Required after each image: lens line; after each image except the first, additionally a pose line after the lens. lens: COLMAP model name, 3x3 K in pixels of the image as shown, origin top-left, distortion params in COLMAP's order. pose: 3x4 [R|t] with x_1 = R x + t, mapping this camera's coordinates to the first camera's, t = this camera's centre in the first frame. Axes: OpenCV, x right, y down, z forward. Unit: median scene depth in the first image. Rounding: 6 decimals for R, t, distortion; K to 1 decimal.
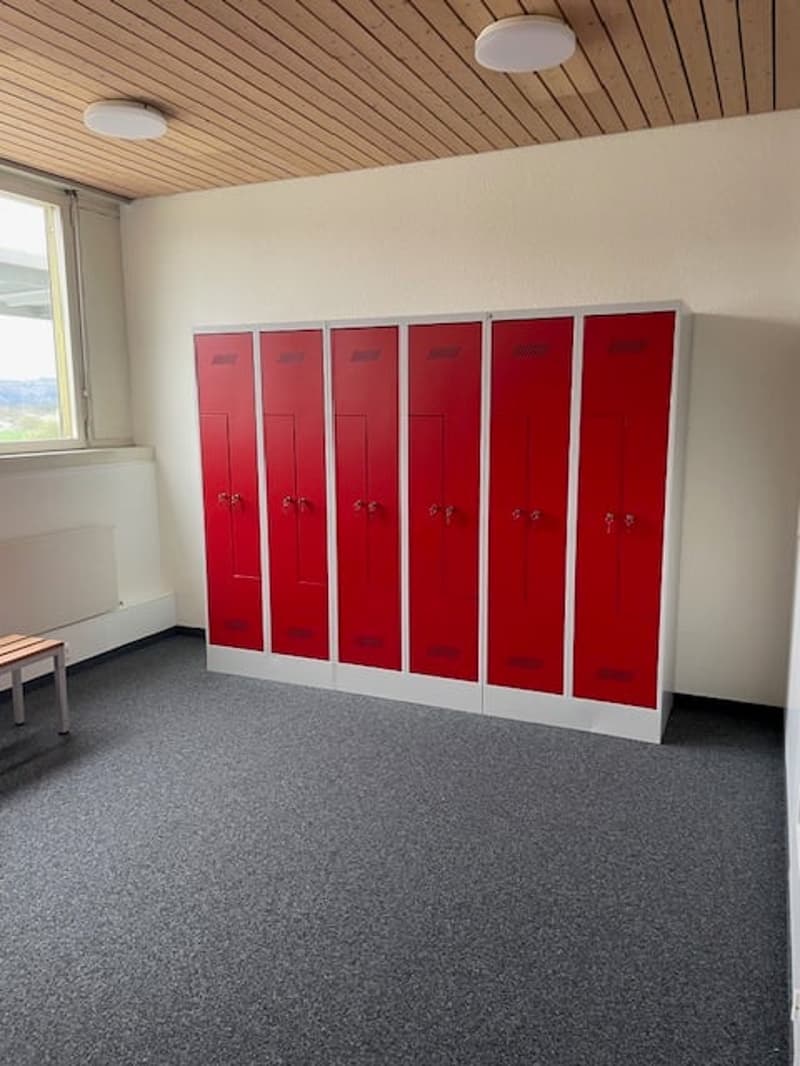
lens RADIAL K [[804.9, 0, 399.1], [0, 804.9, 531.0], [0, 0, 1]] dist [0.105050, -0.118971]
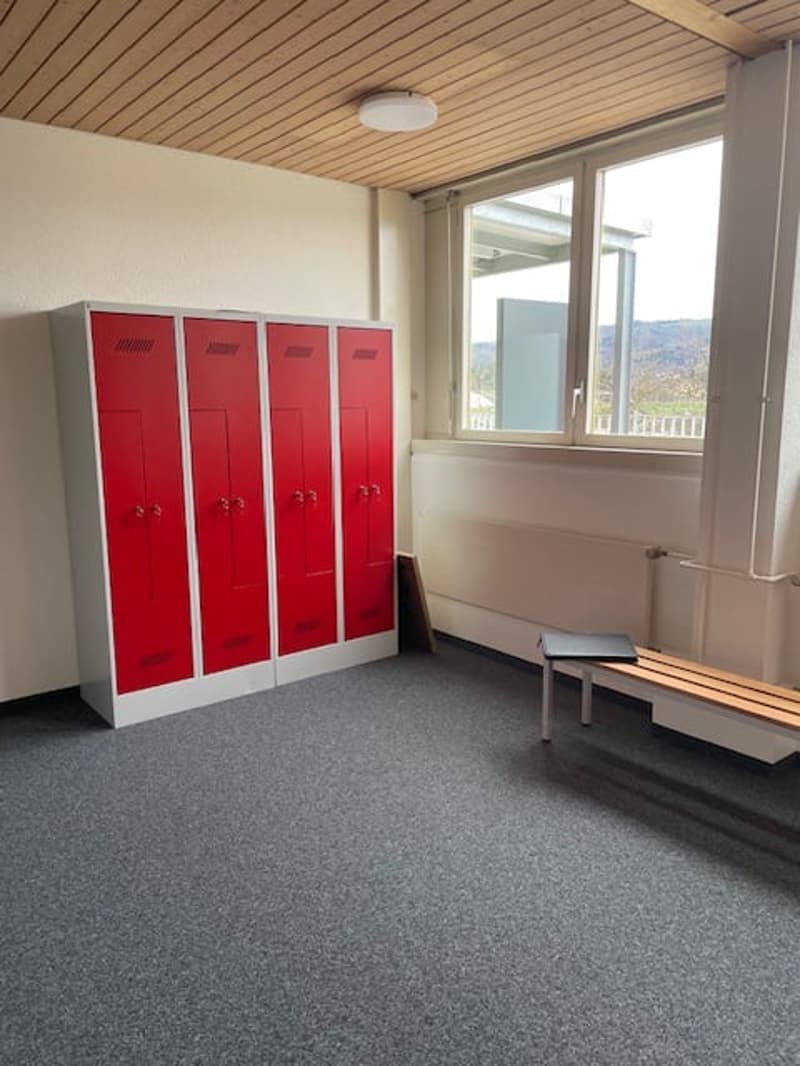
lens RADIAL K [[804.9, 0, 399.1], [0, 804.9, 531.0], [0, 0, 1]] dist [0.105050, -0.118971]
pose [[0.454713, -0.144233, 0.878882, -1.006659], [0.145212, 0.985602, 0.086617, -0.064974], [-0.878721, 0.088238, 0.469110, 0.449268]]
